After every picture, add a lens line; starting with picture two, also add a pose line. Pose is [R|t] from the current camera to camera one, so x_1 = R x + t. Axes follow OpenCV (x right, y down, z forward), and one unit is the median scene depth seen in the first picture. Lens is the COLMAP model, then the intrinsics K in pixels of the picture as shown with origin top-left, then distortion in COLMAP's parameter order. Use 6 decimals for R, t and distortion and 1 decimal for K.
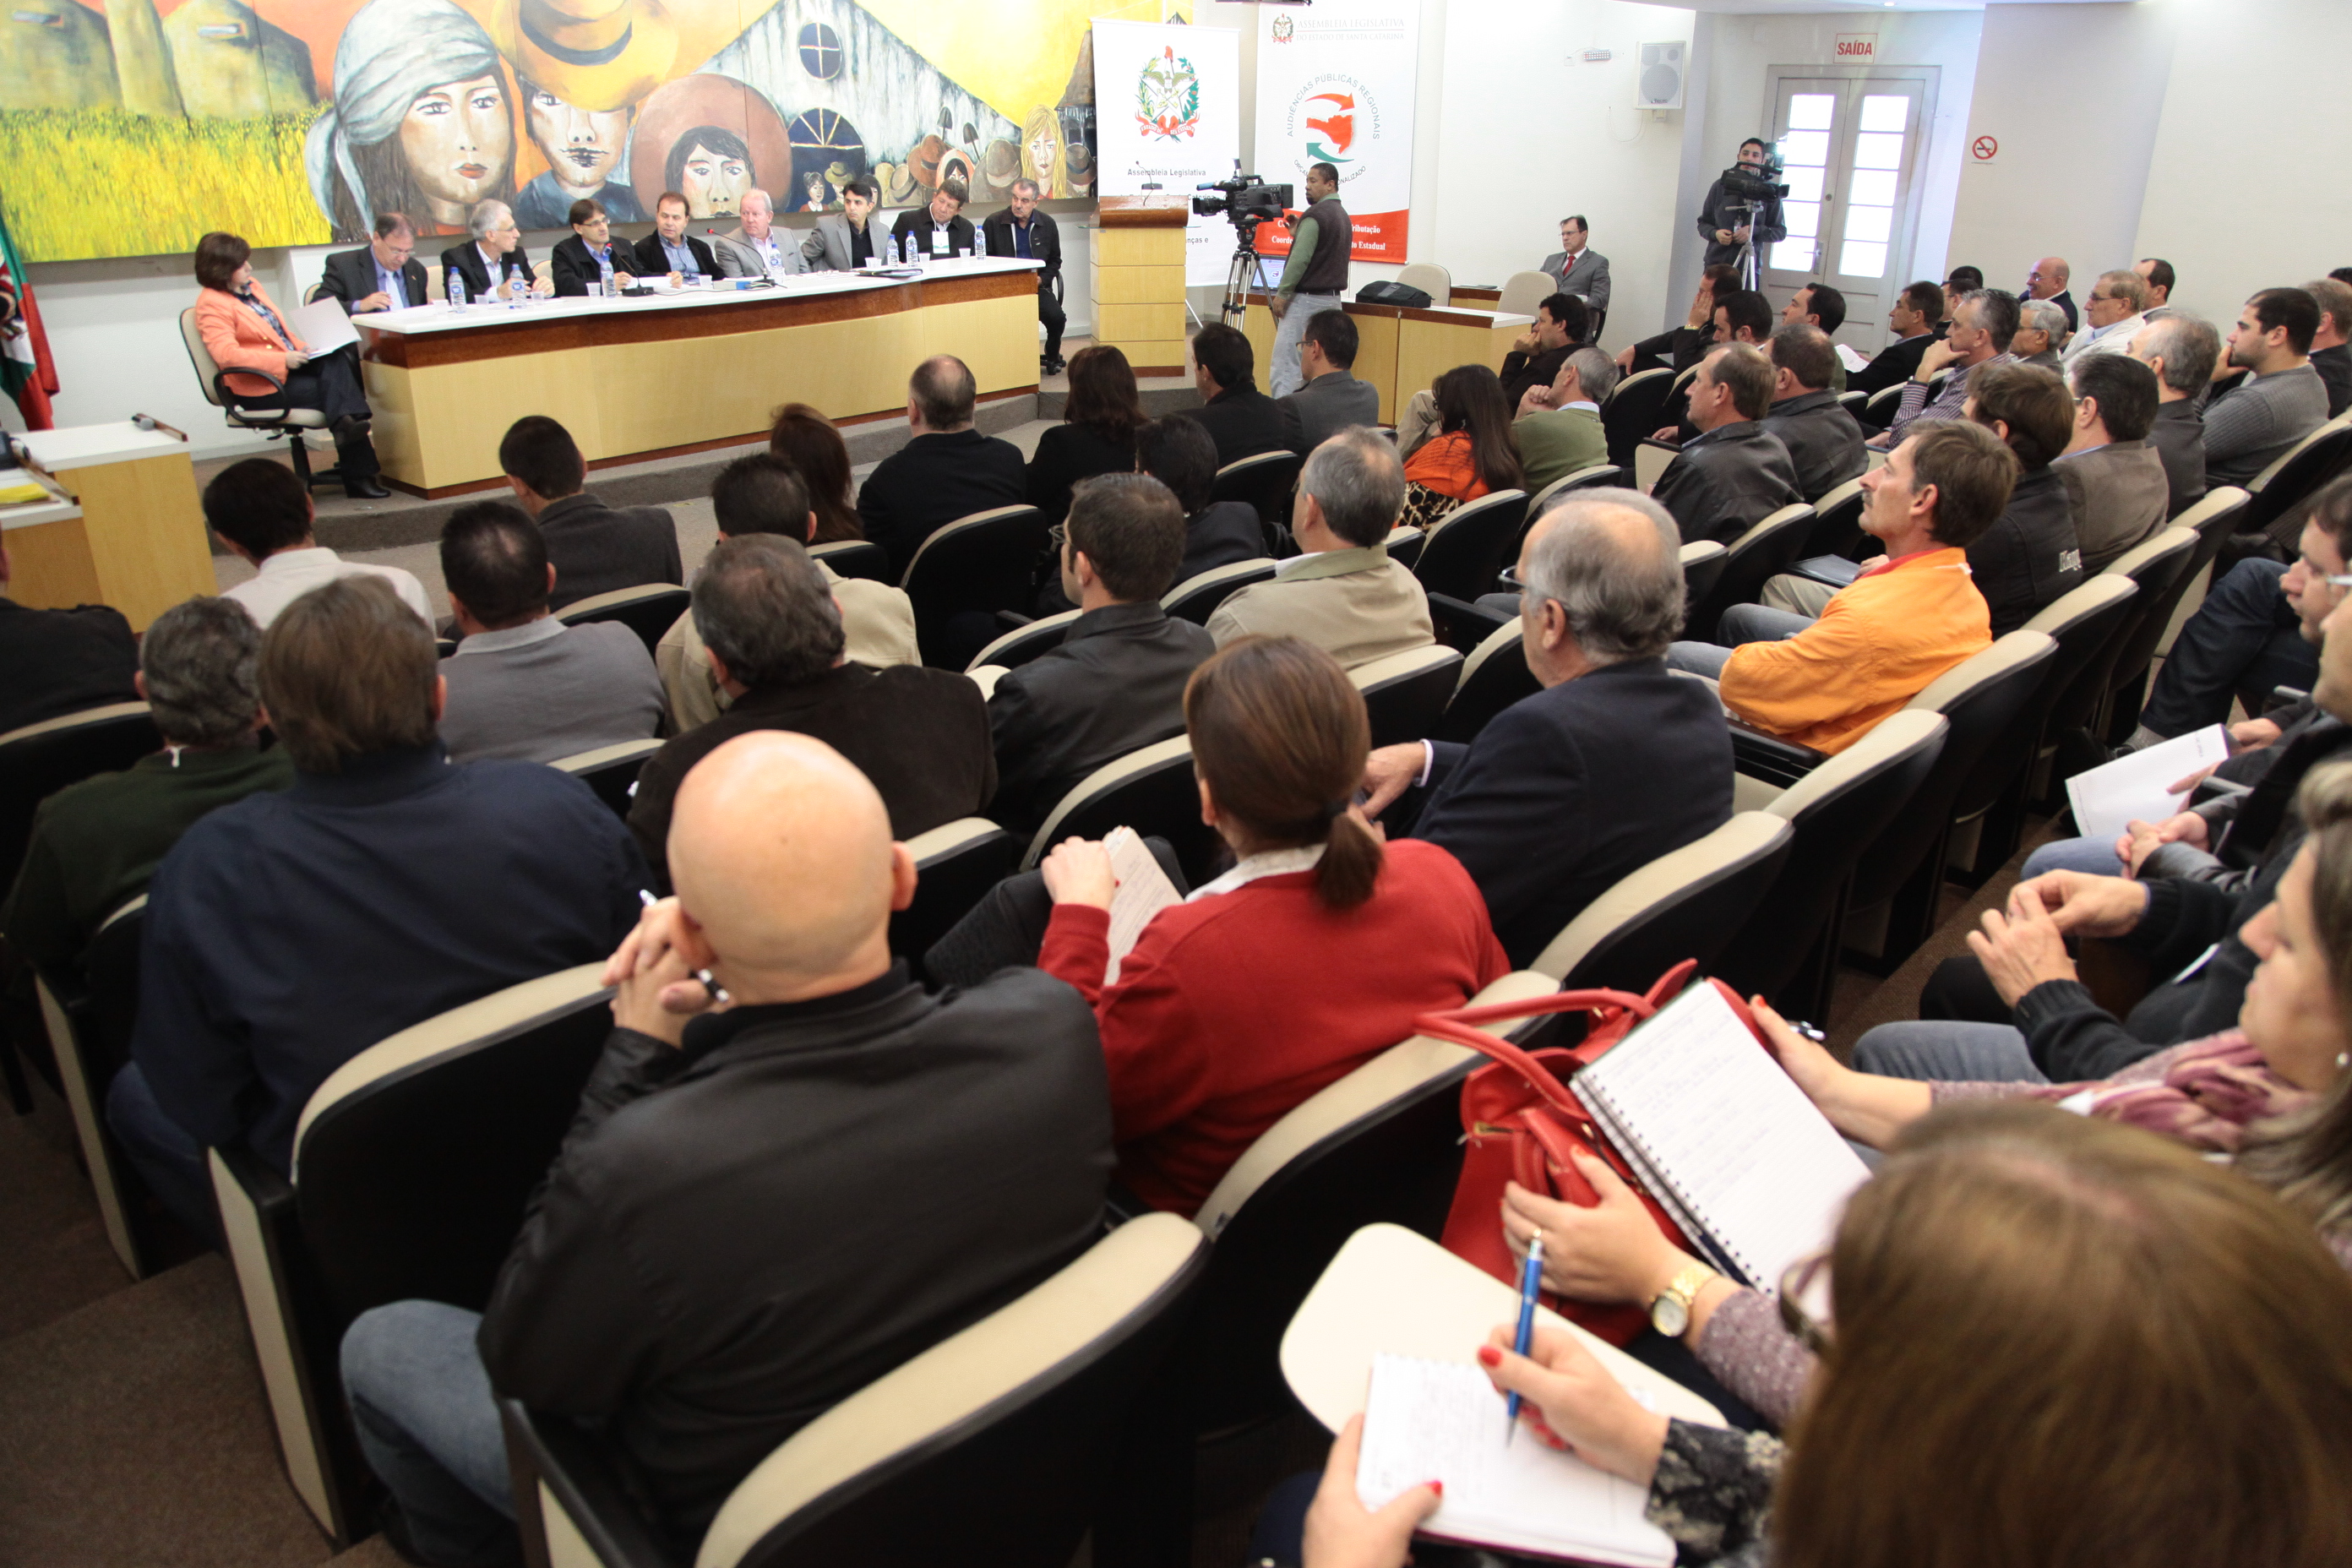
lens RADIAL K [[1620.2, 0, 1195.7], [0, 1620.2, 779.5], [0, 0, 1]] dist [-0.120183, 0.065207]
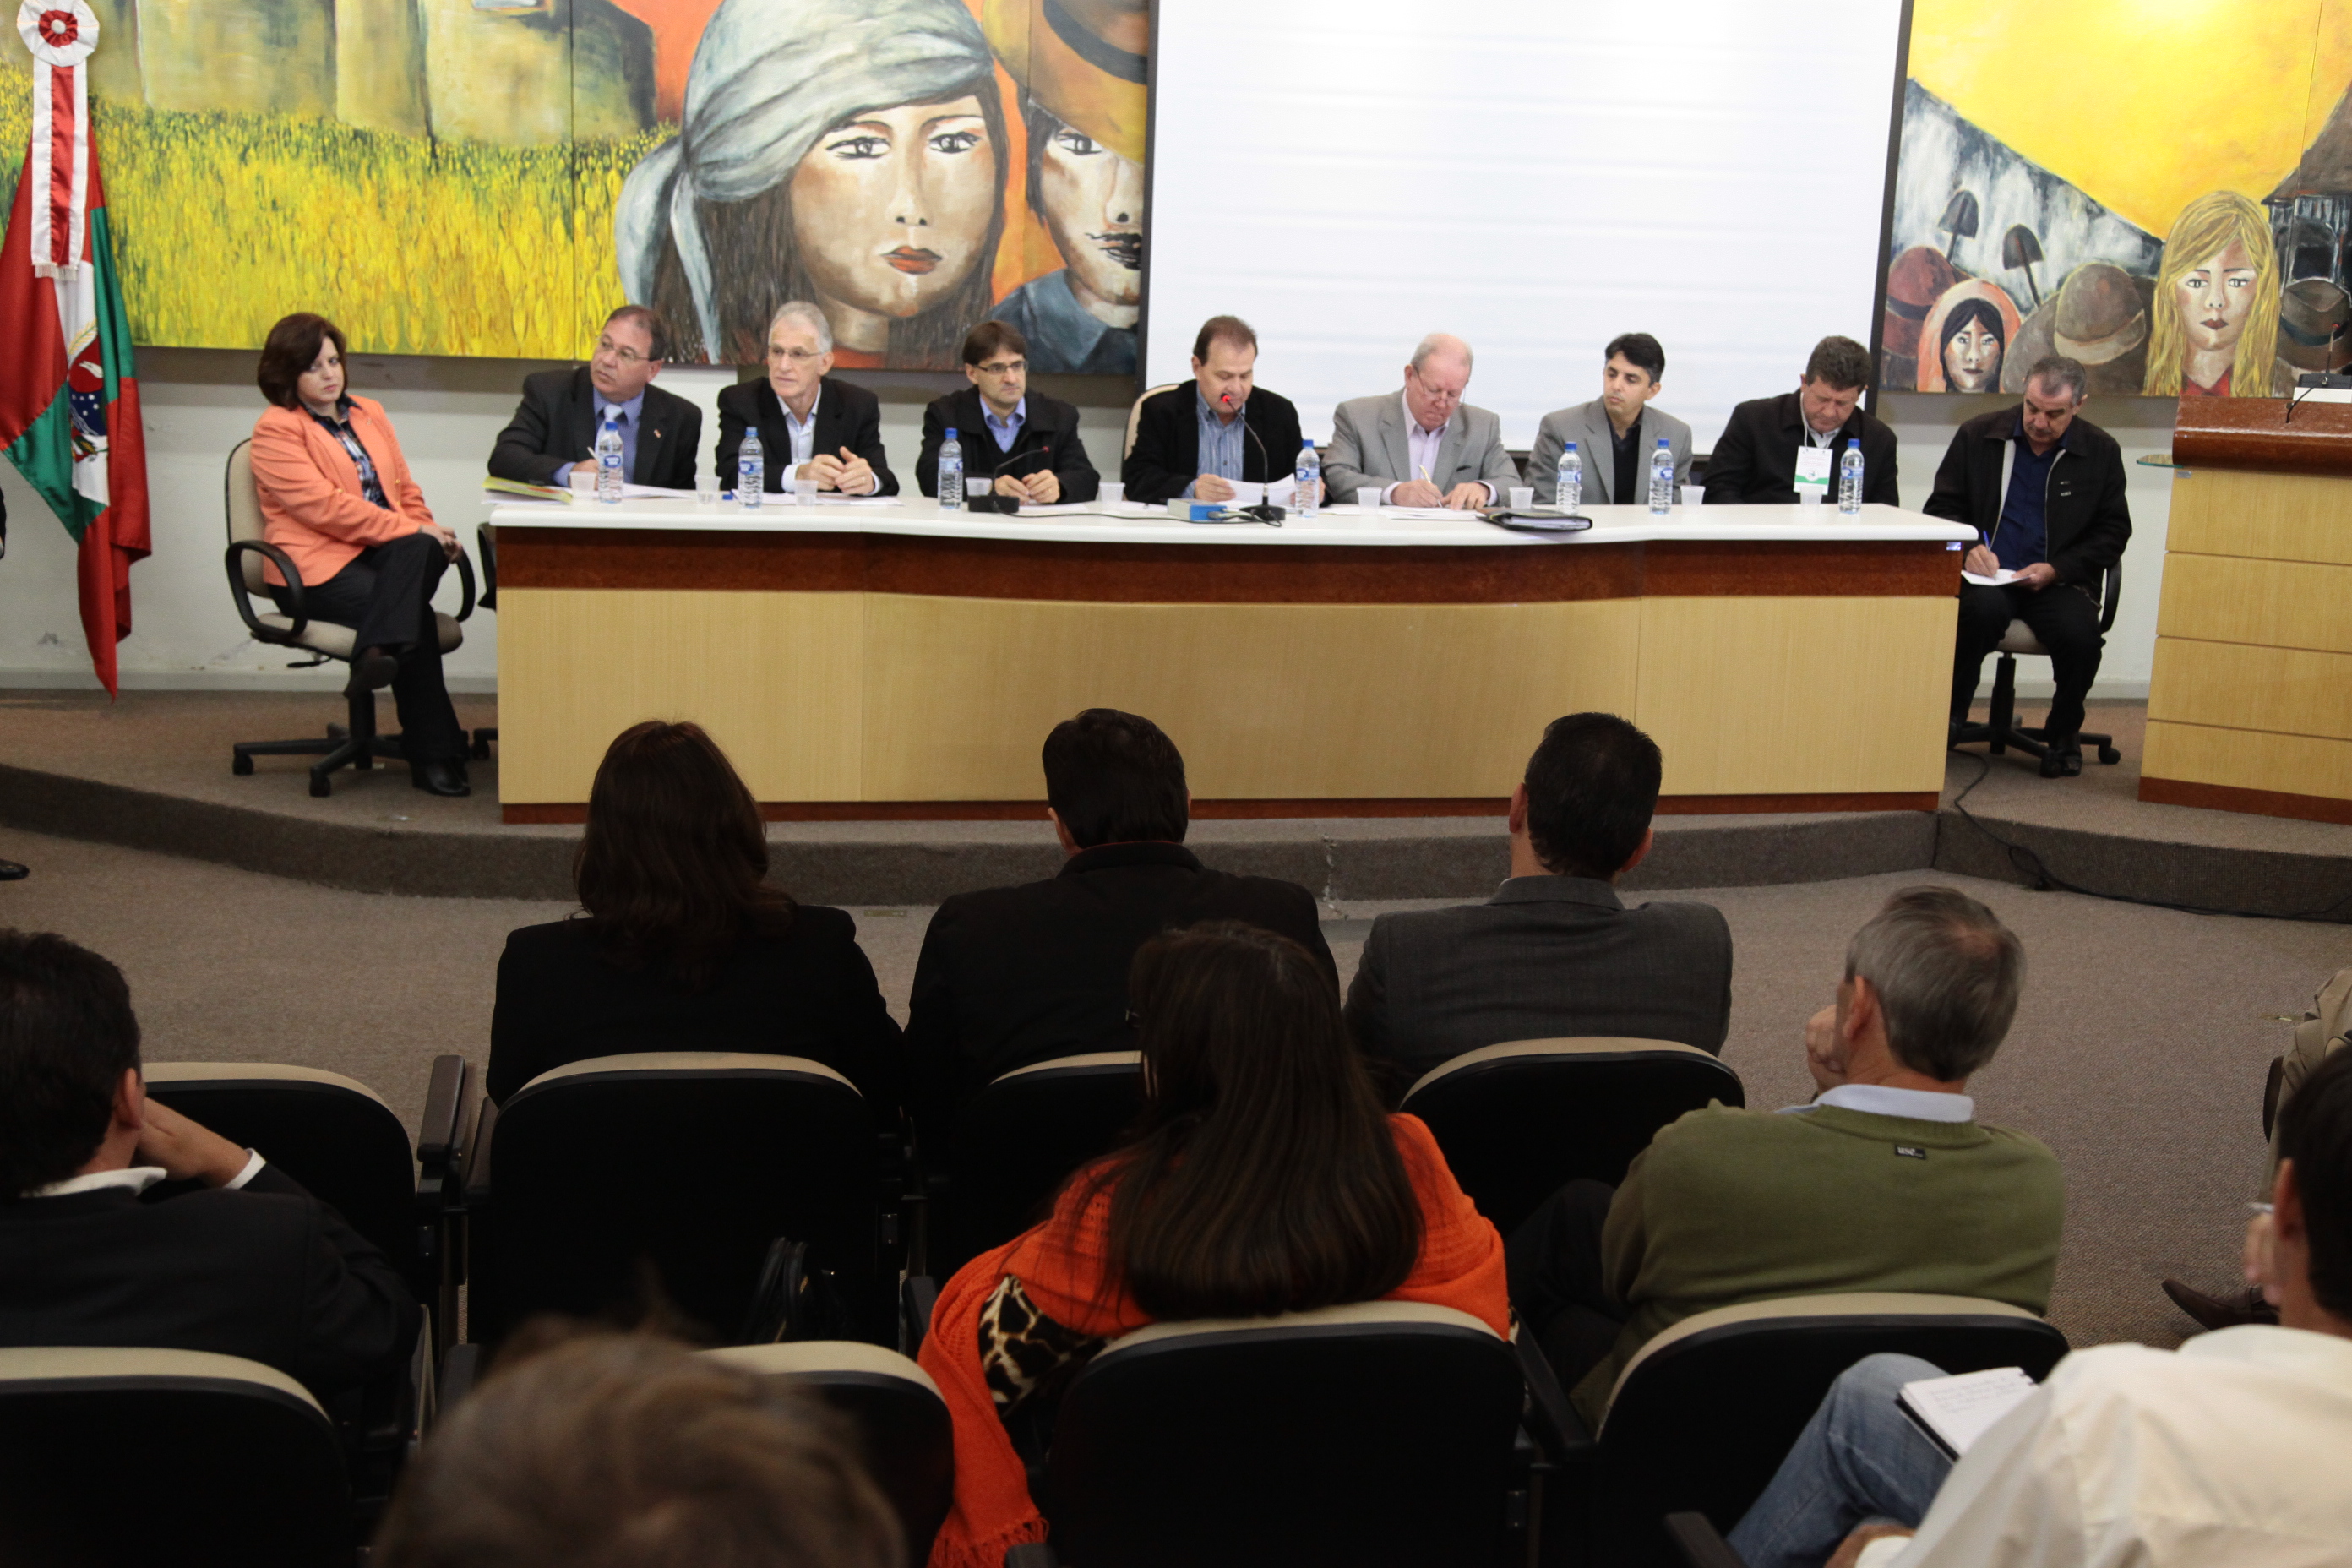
lens RADIAL K [[2941.4, 0, 1190.7], [0, 2941.4, 785.4], [0, 0, 1]] dist [0.109168, 0.000000]
pose [[0.791514, 0.139957, -0.594909, 0.270763], [-0.261081, 0.957565, -0.122087, -0.110246], [0.552578, 0.251953, 0.794467, 0.271983]]
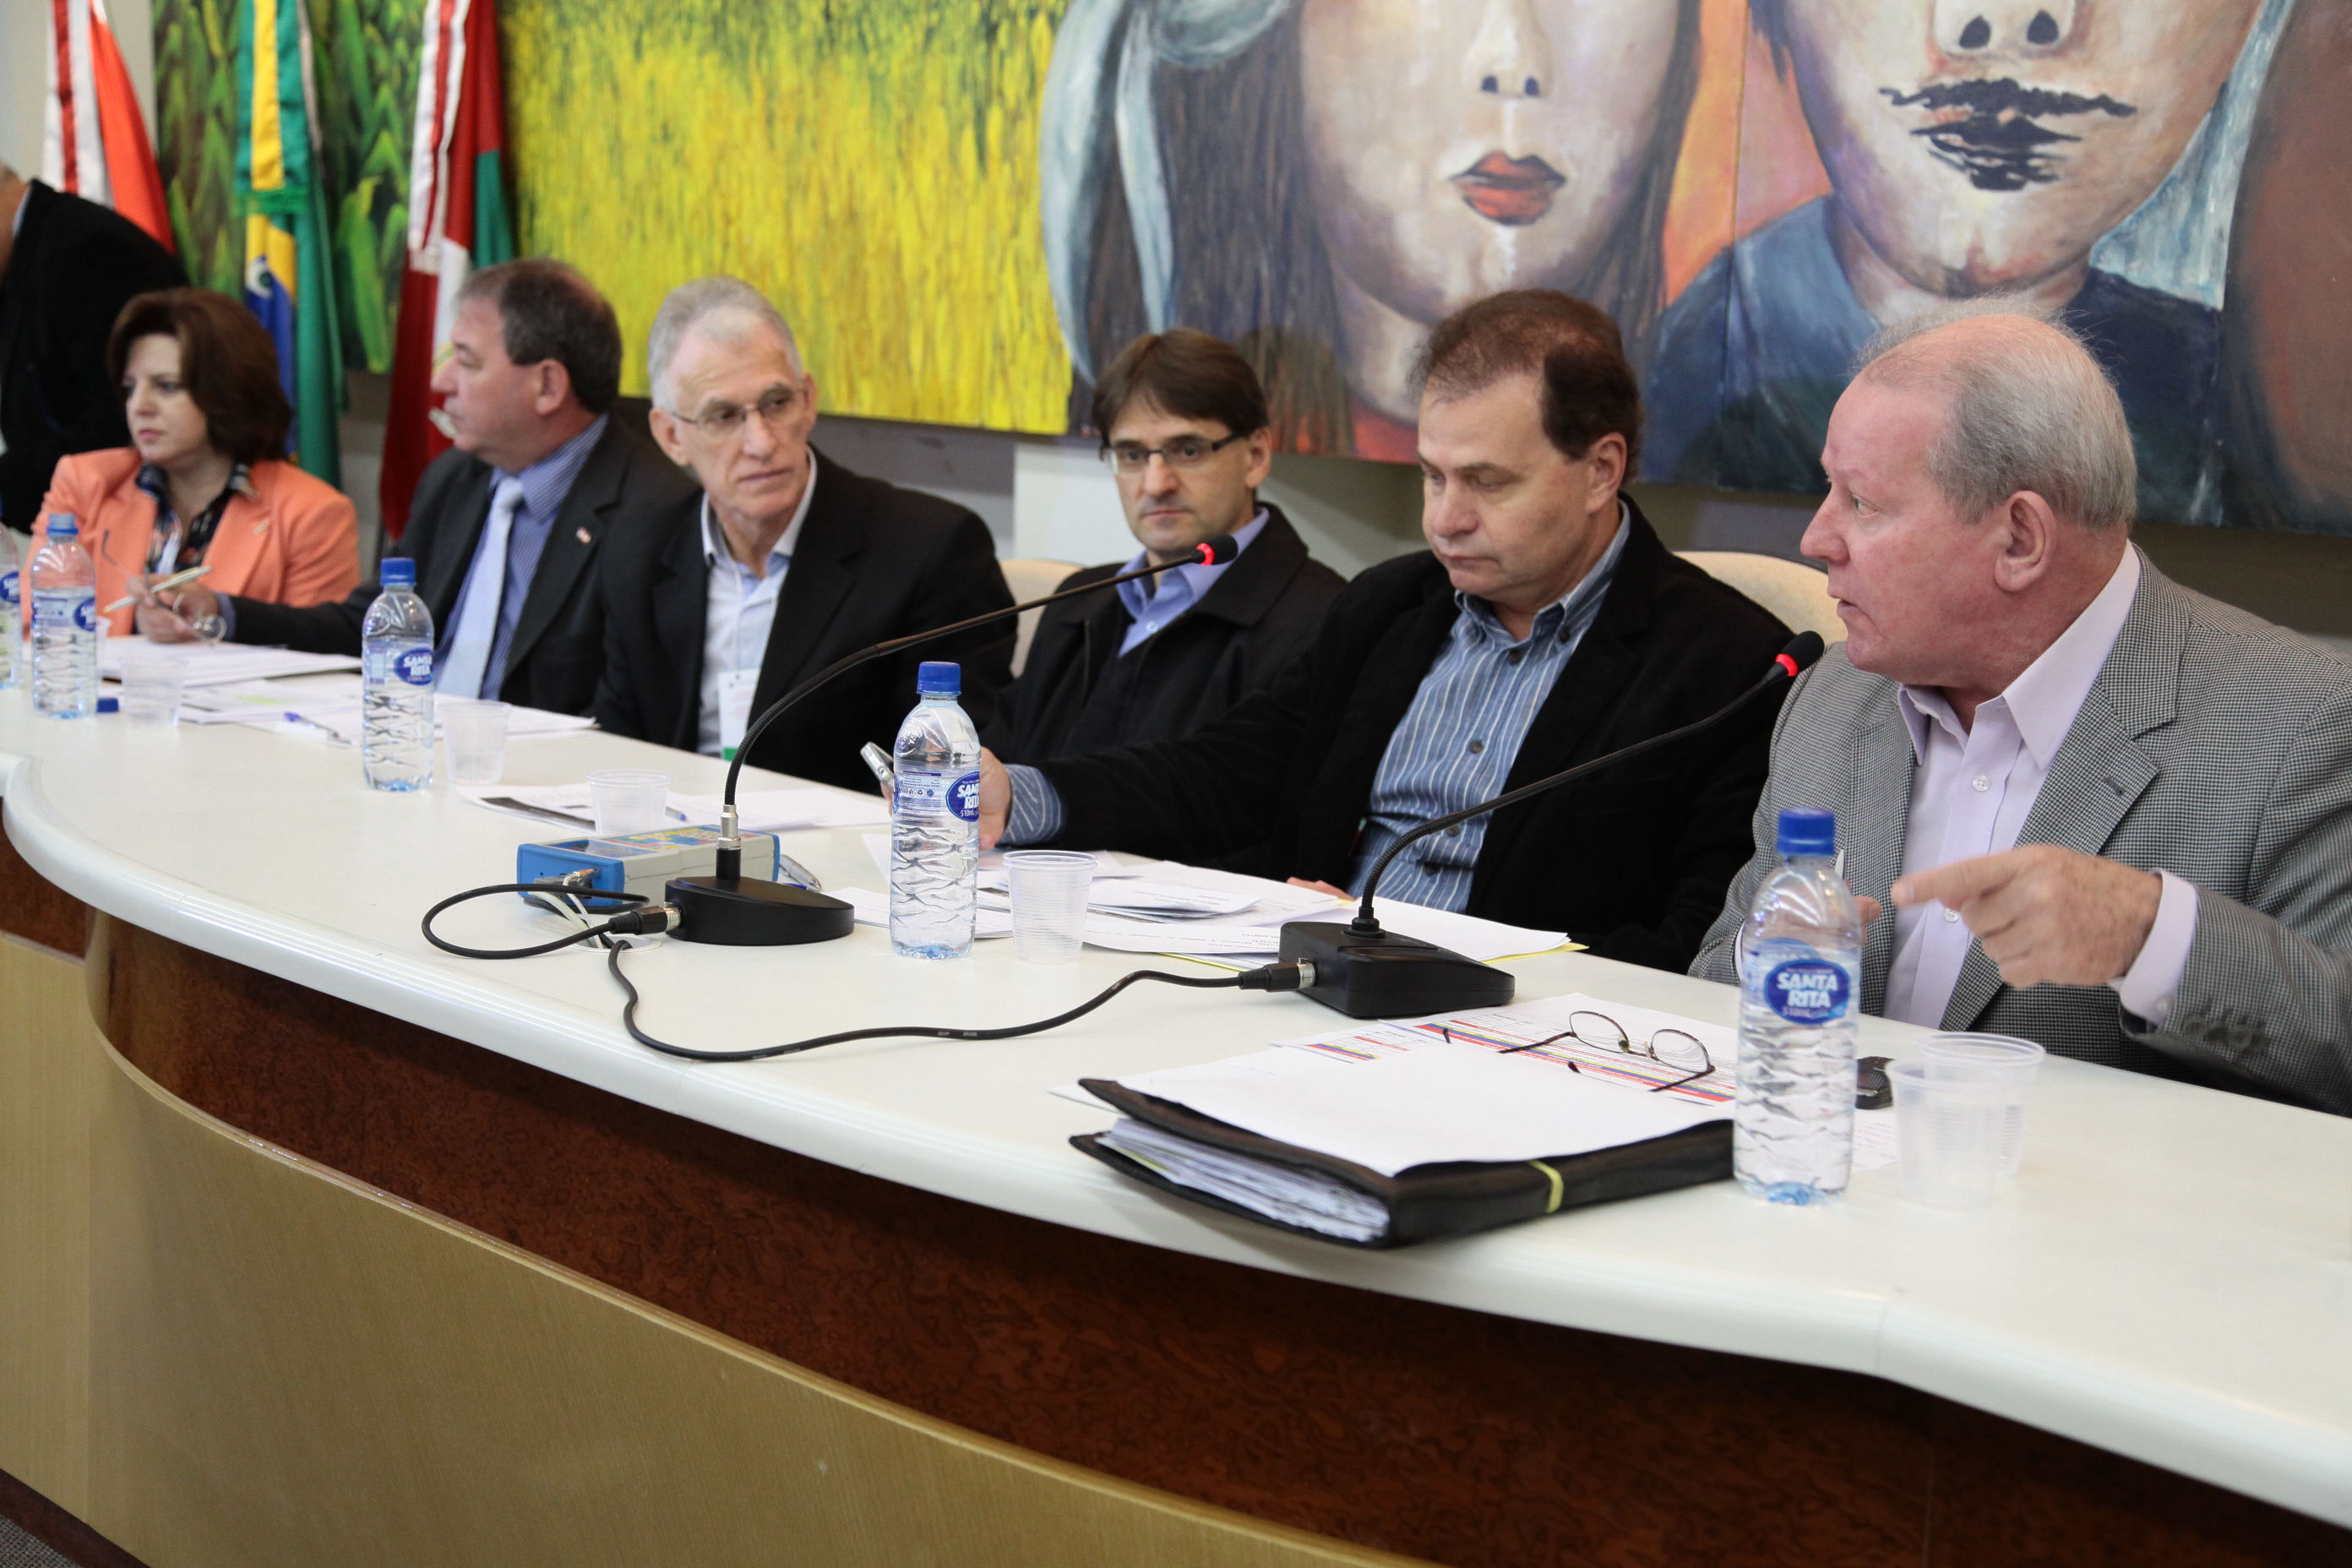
lens RADIAL K [[3379.3, 0, 1183.1], [0, 3379.3, 790.8], [0, 0, 1]] dist [0.159589, 0.000000]
pose [[-0.123334, 0.134848, -0.983161, 0.011580], [-0.410176, 0.895207, 0.174240, -0.385216], [0.903628, 0.424759, -0.055098, 1.038394]]
